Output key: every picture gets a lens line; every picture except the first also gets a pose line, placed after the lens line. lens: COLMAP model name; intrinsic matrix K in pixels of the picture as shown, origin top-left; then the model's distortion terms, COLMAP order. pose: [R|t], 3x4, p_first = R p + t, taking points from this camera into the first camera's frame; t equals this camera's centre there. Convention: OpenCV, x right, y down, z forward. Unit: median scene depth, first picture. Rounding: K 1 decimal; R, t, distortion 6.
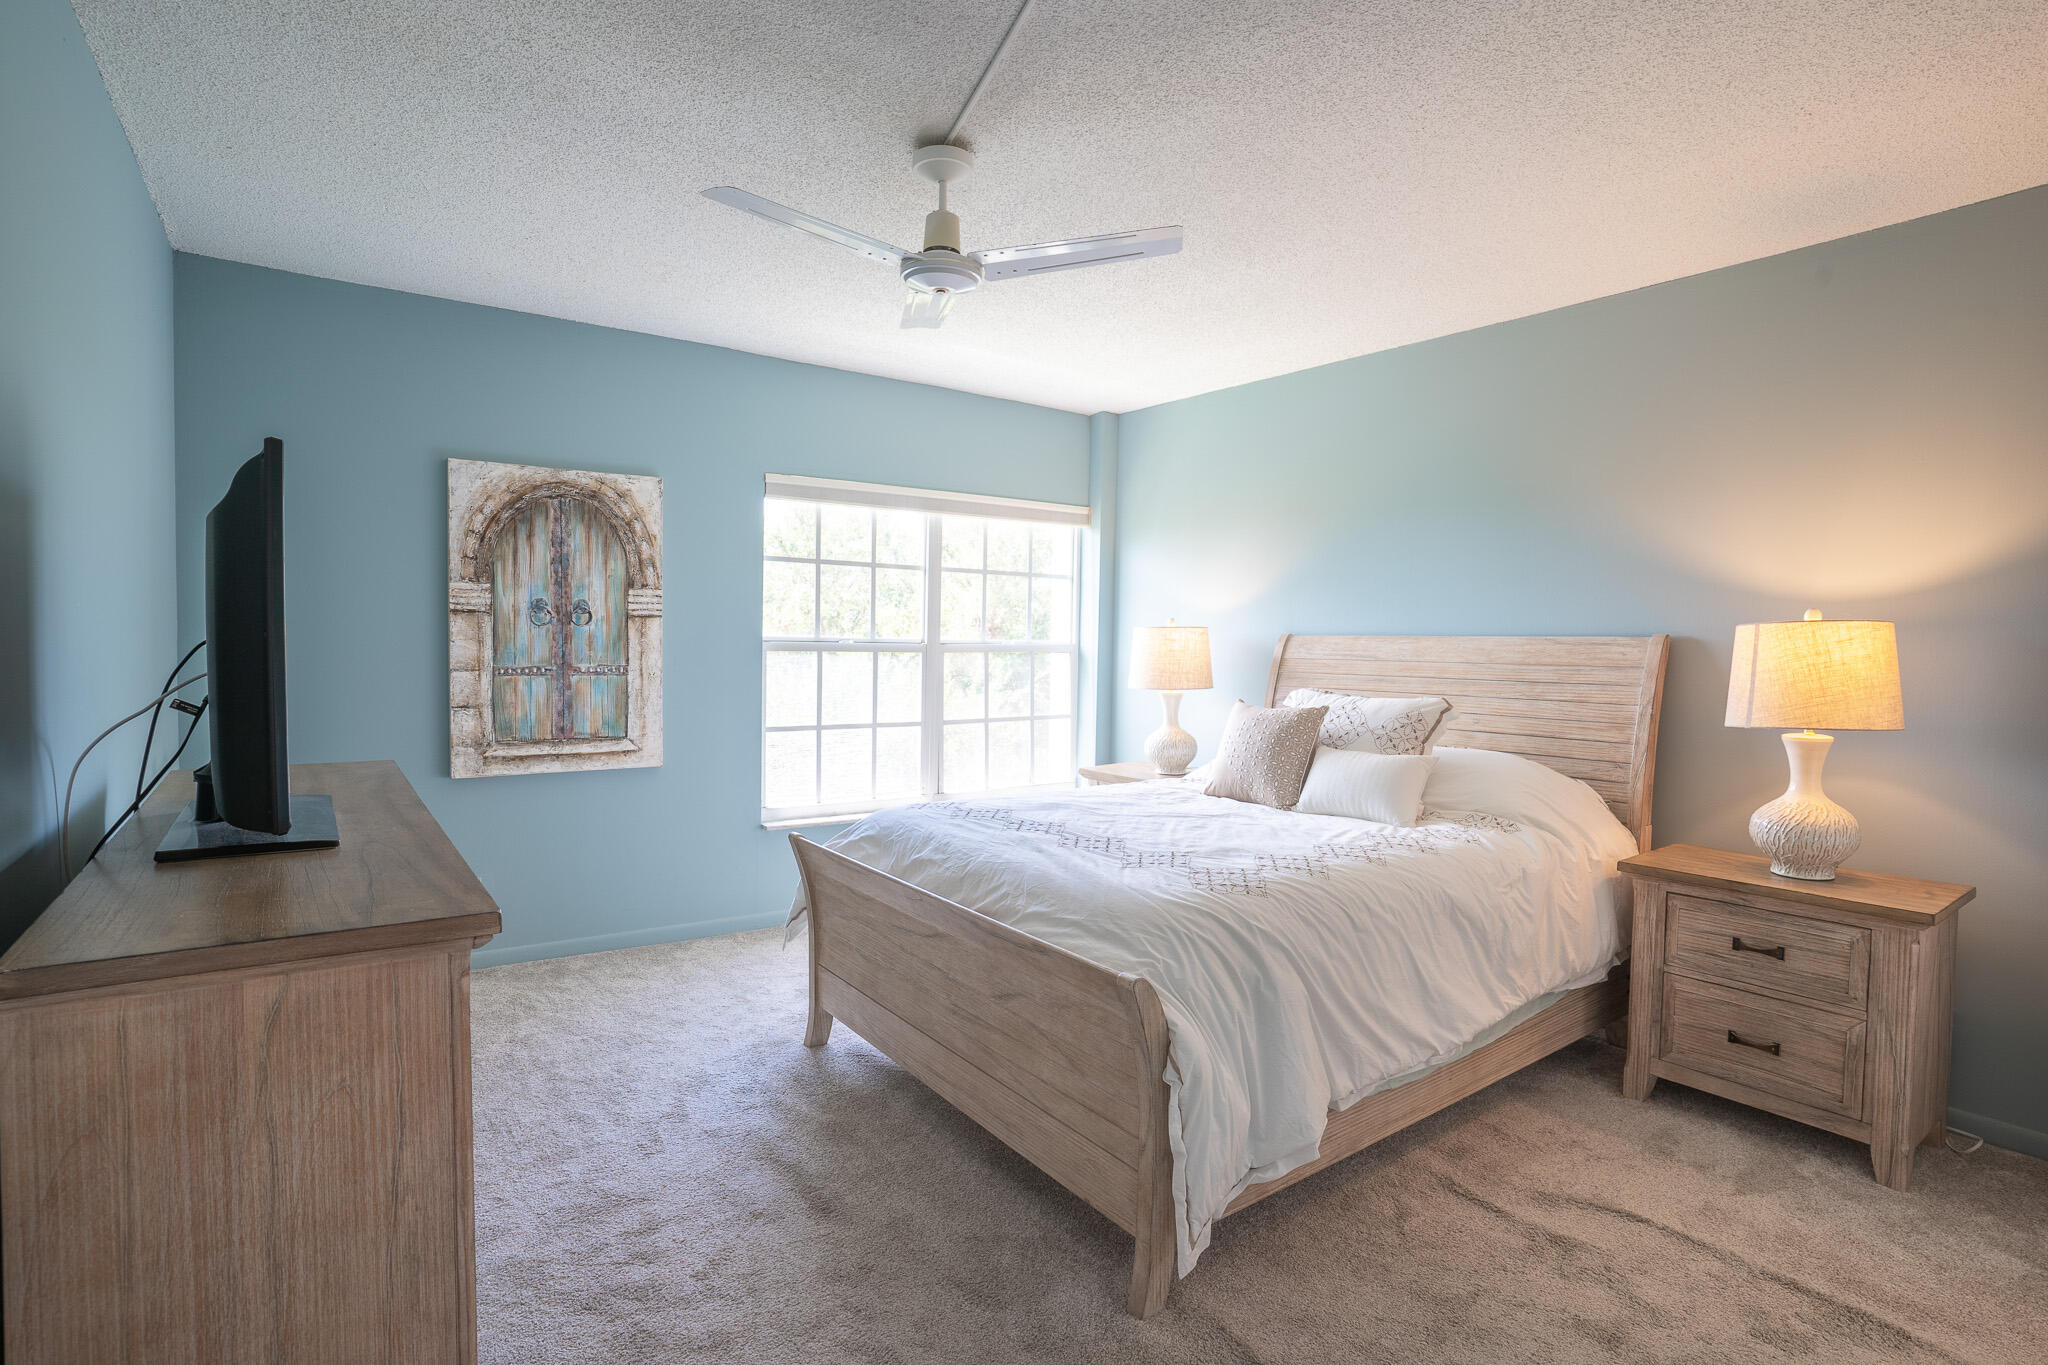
lens RADIAL K [[1006.7, 0, 1027.1], [0, 1006.7, 668.7], [0, 0, 1]] dist [-0.034470, -0.000596]
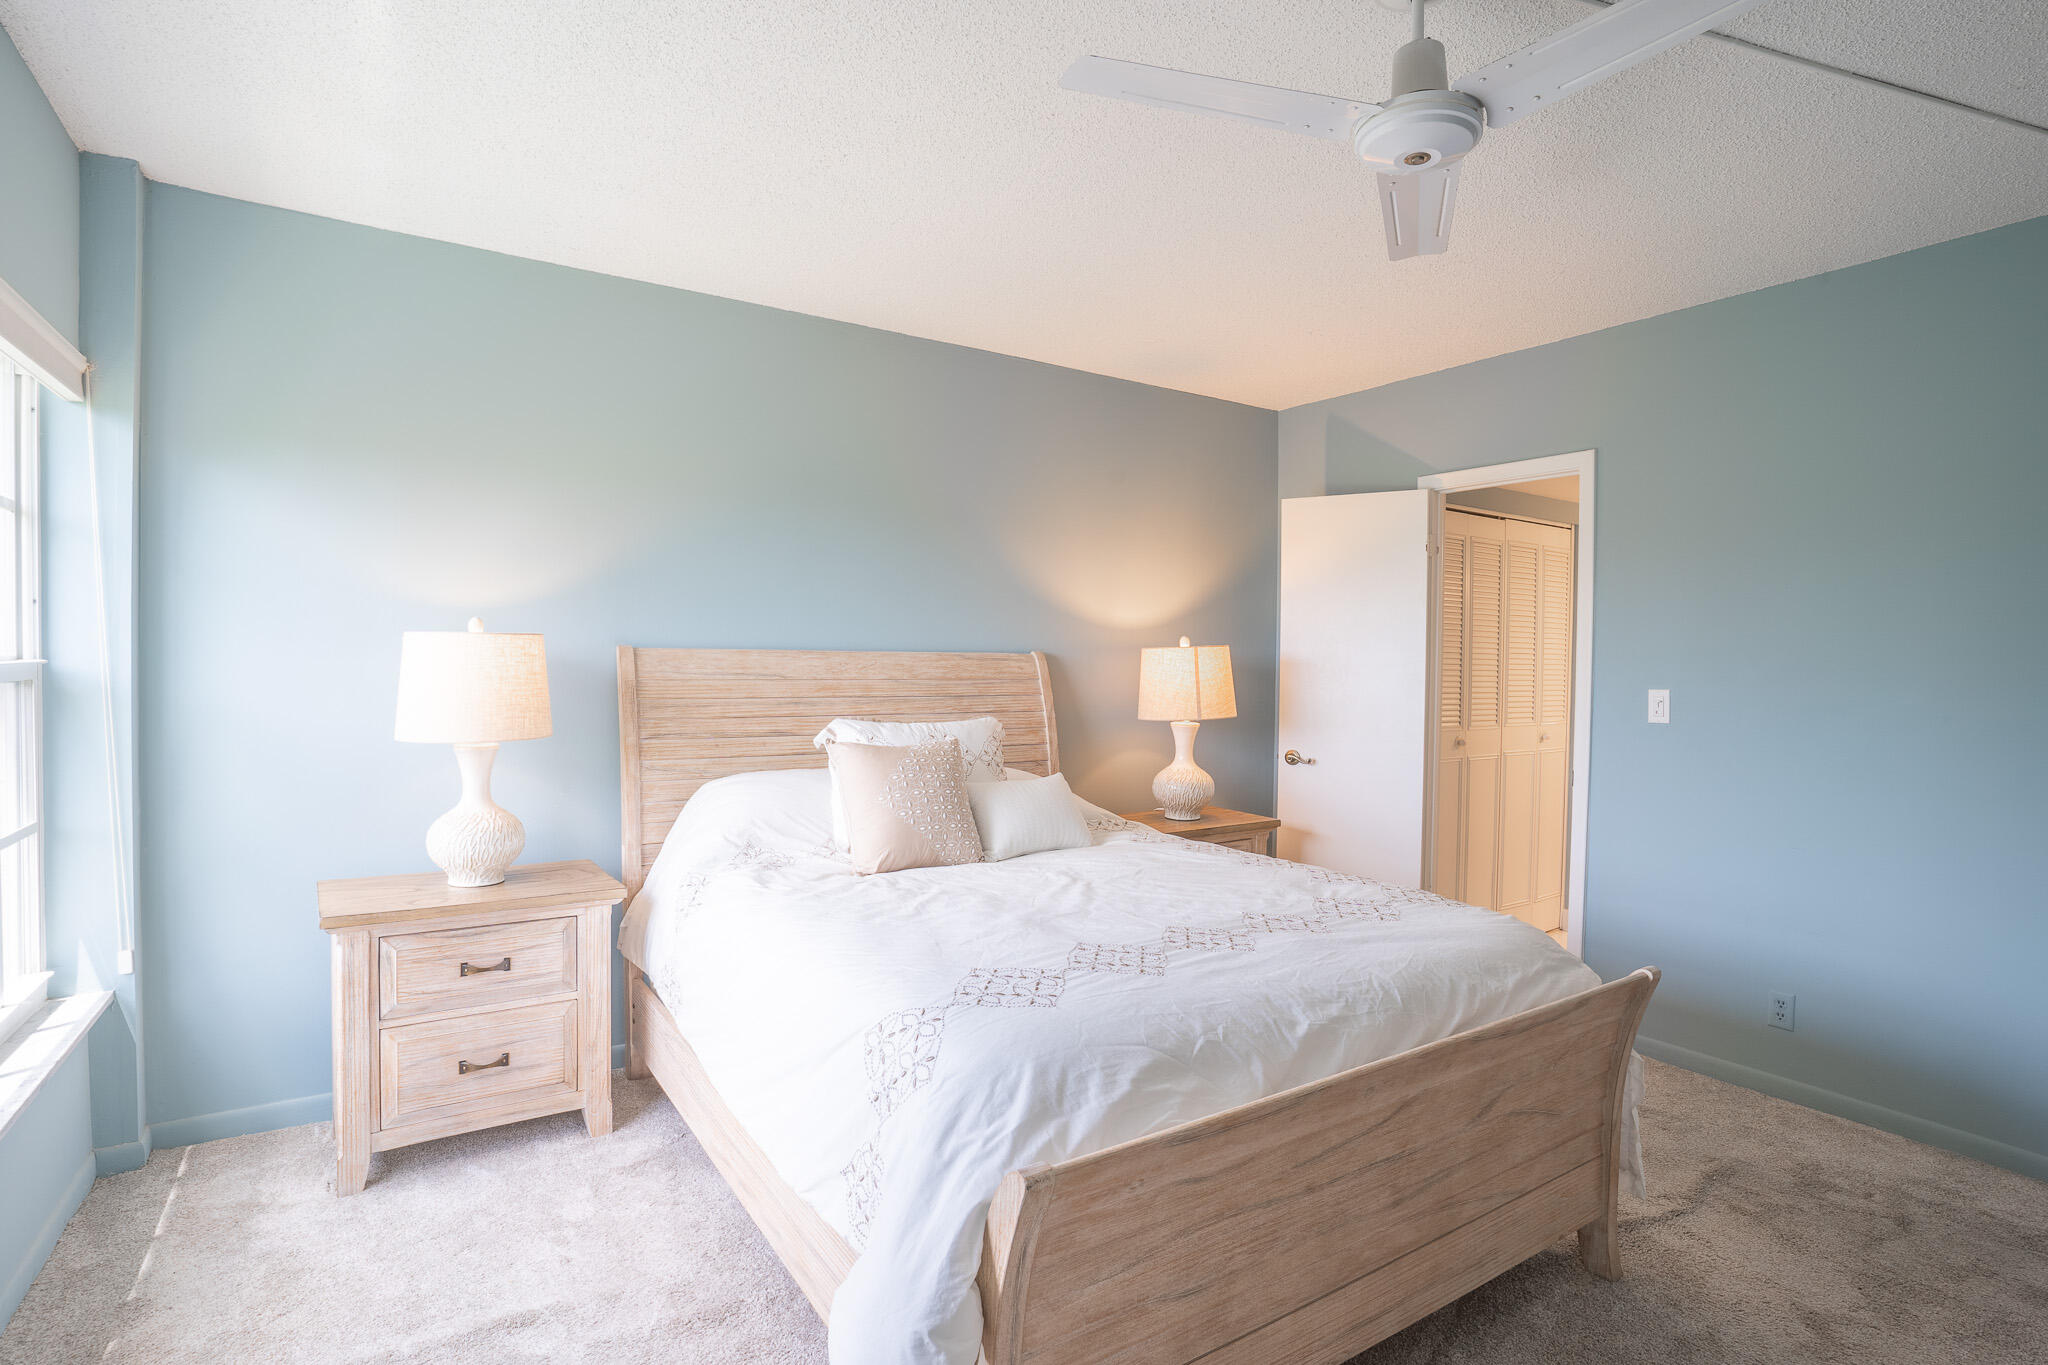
lens RADIAL K [[1044.8, 0, 1026.6], [0, 1044.8, 681.5], [0, 0, 1]] dist [-0.003276, -0.000669]
pose [[0.001615, -0.025520, 0.999673, -0.573173], [0.016881, 0.999533, 0.025489, -0.028324], [-0.999856, 0.016835, 0.002045, 0.927617]]
